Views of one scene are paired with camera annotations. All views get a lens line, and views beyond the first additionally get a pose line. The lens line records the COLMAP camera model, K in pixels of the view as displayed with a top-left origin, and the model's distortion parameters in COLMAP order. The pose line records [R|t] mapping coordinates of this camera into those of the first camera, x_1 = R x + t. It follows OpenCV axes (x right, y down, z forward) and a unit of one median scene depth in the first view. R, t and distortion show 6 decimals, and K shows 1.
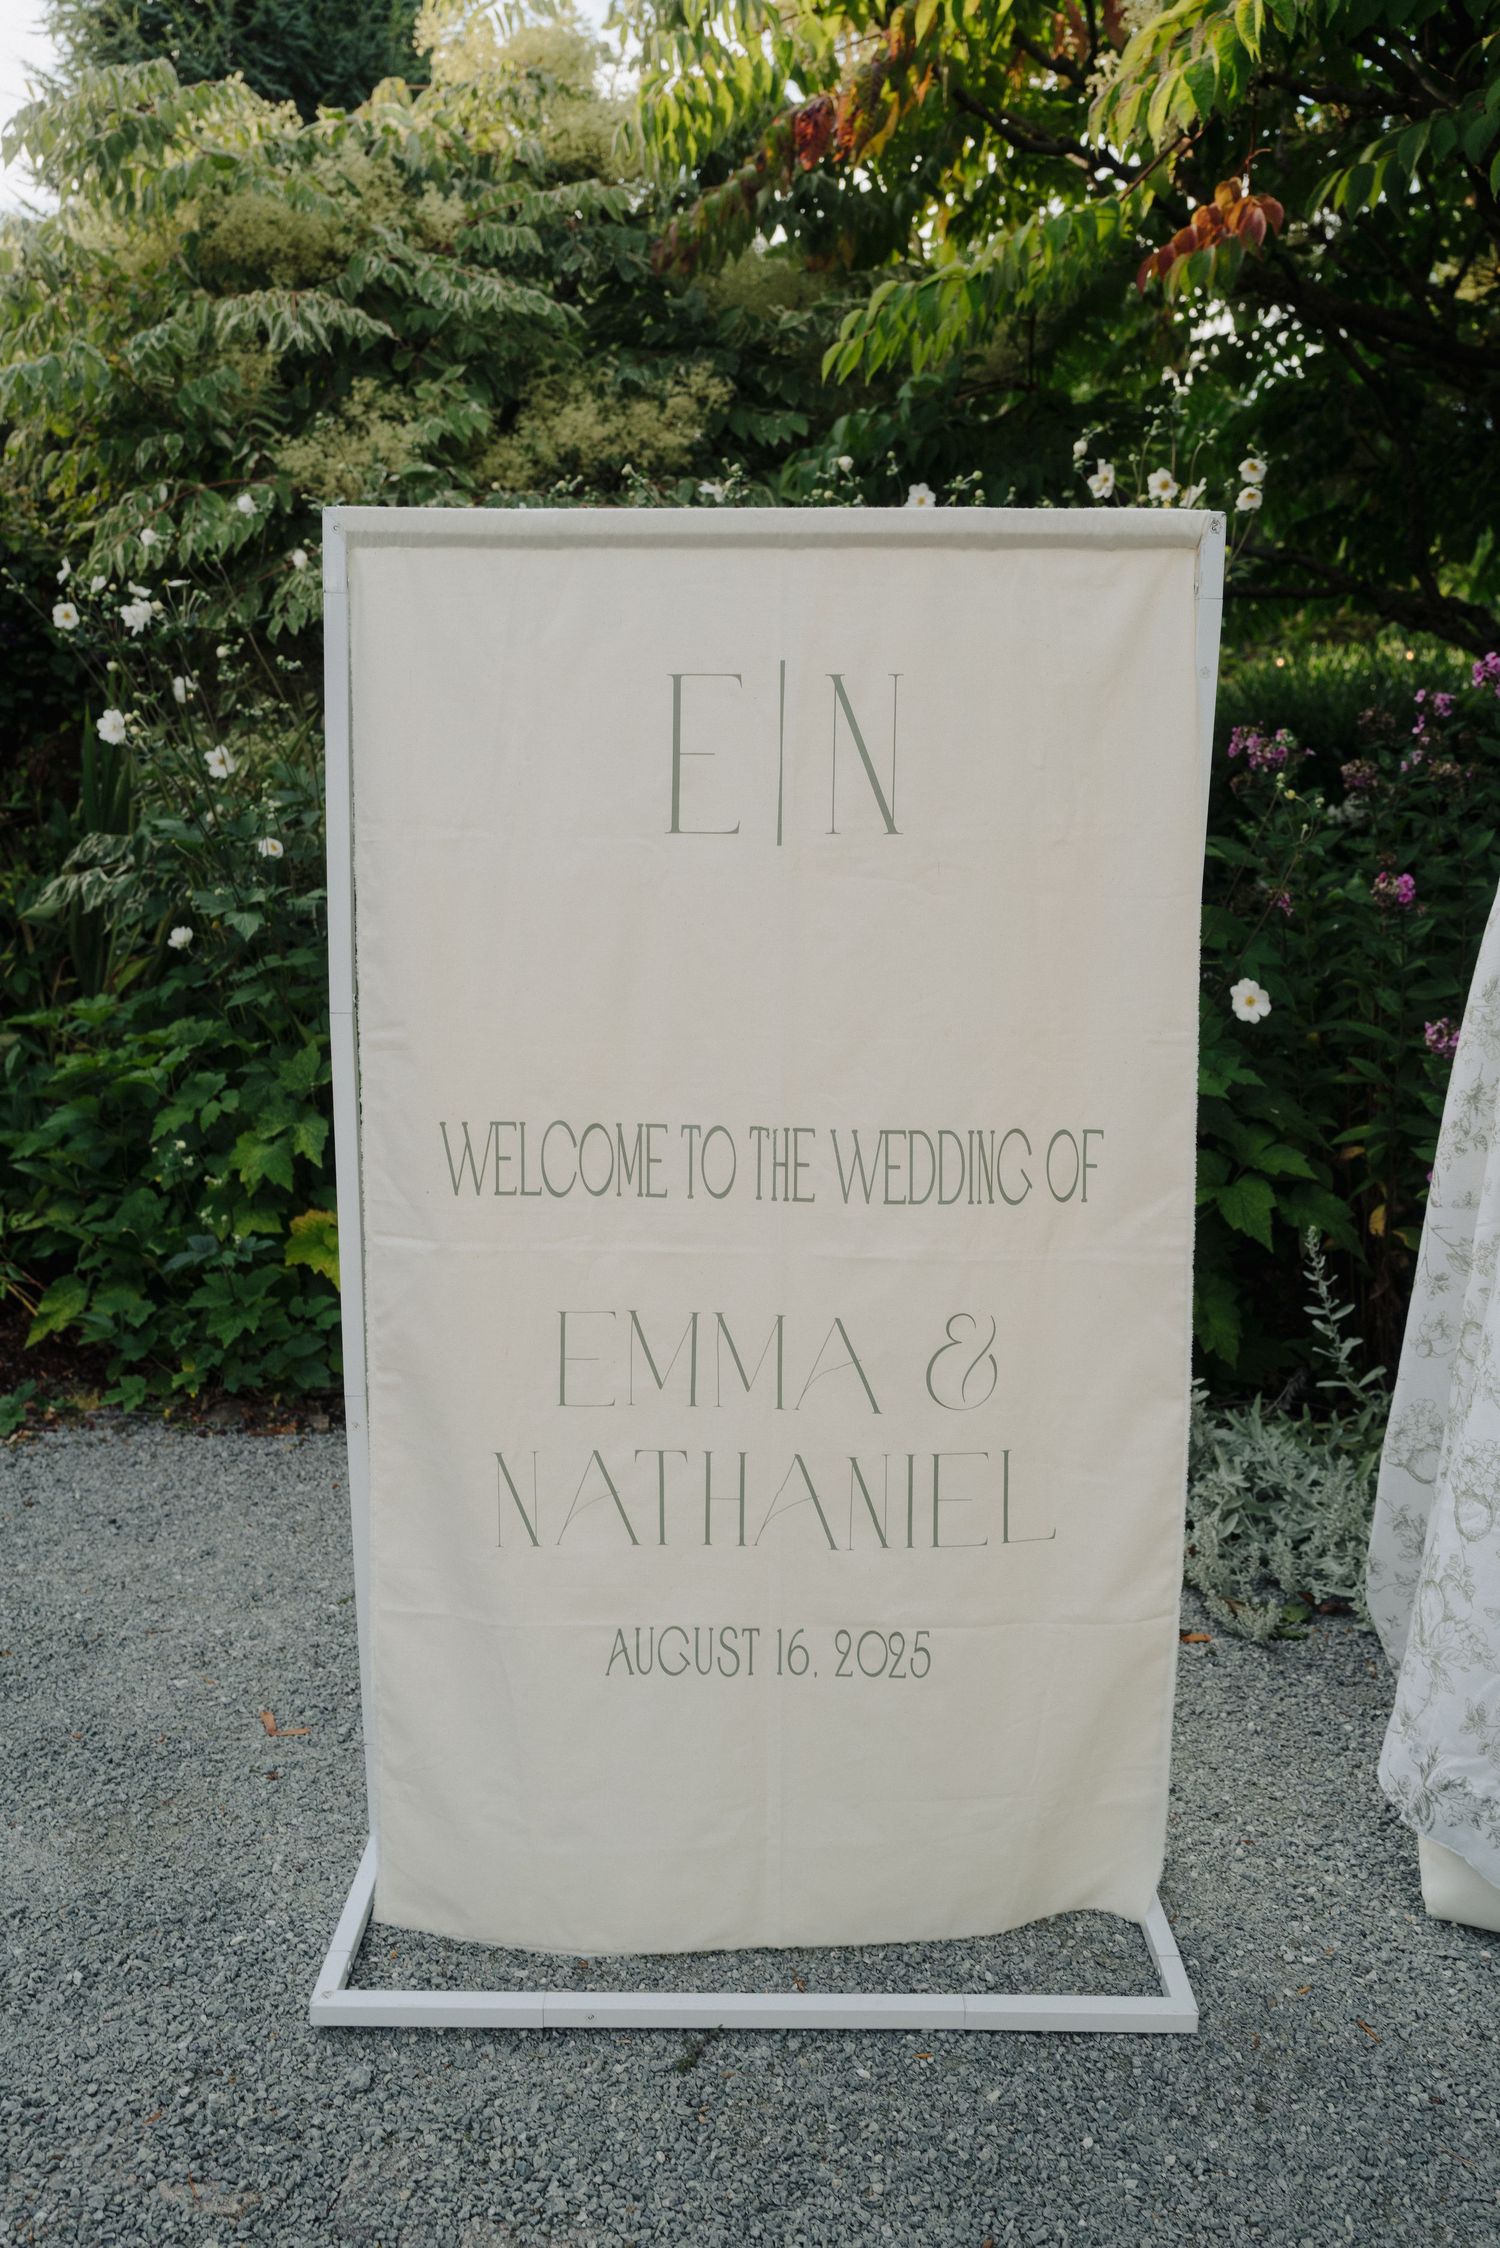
lens RADIAL K [[1785.0, 0, 750.0], [0, 1785.0, 1124.0], [0, 0, 1]] dist [-0.054122, 0.127082]
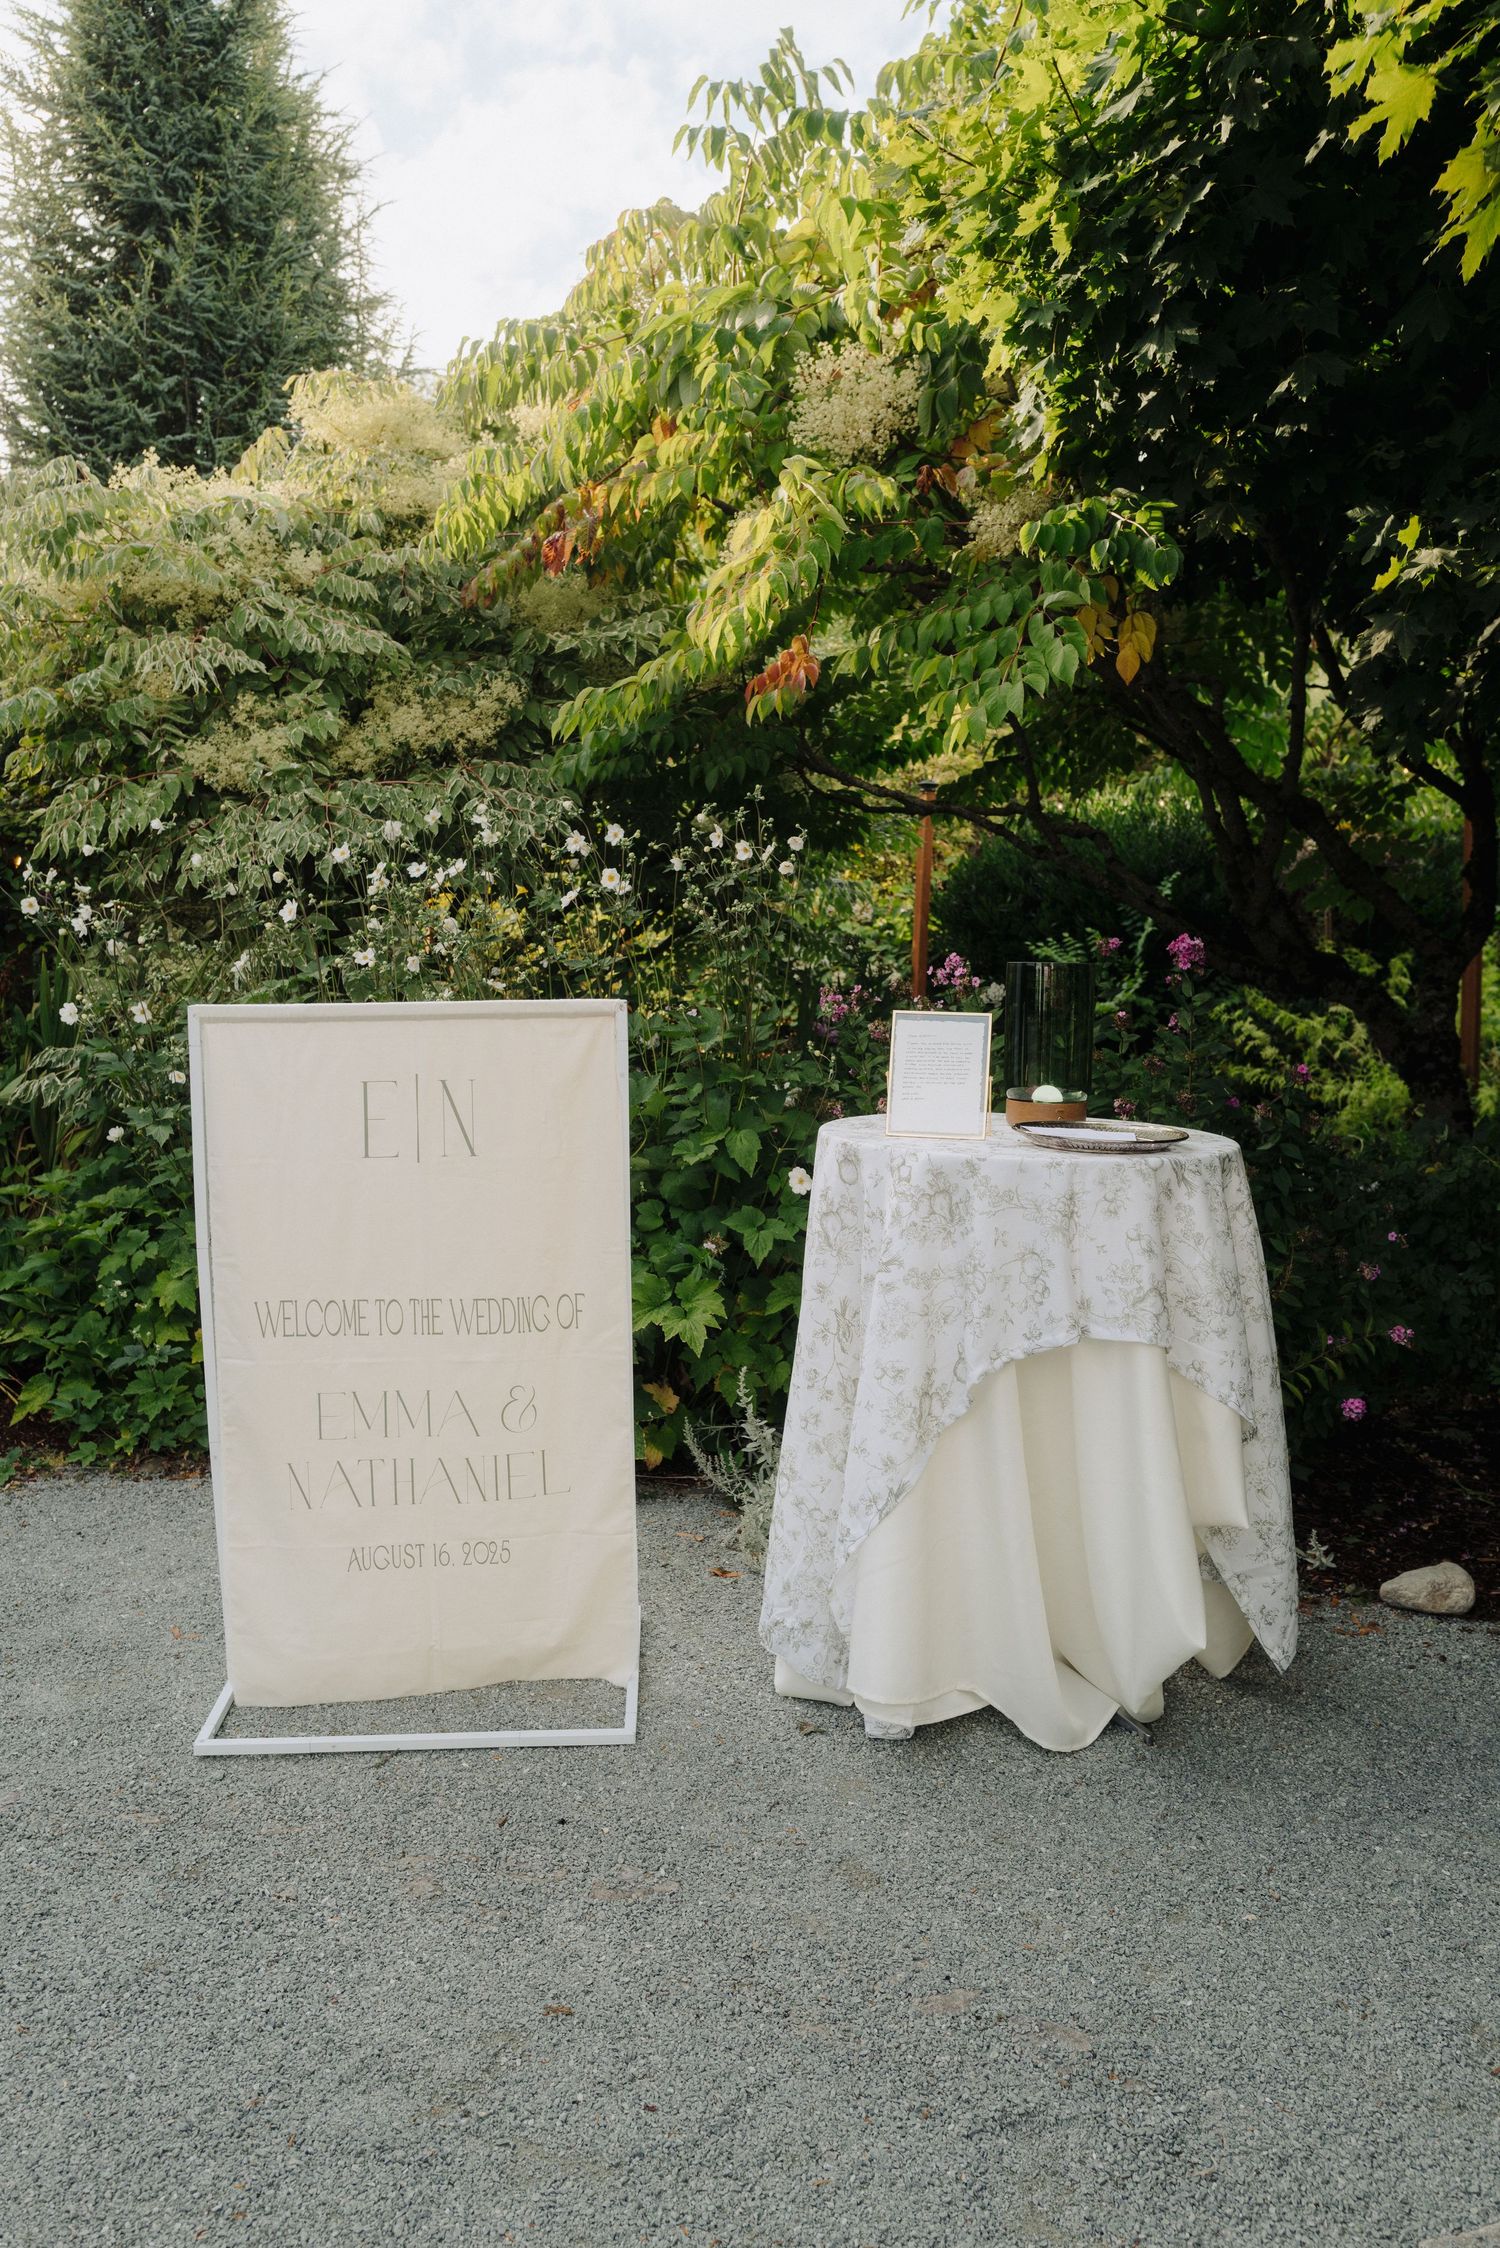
lens RADIAL K [[1785.0, 0, 750.0], [0, 1785.0, 1124.0], [0, 0, 1]] dist [-0.054122, 0.127082]
pose [[0.999040, -0.024356, 0.036416, 0.138229], [0.025595, 0.999095, -0.033967, -0.051783], [-0.035556, 0.034867, 0.998759, -0.447387]]
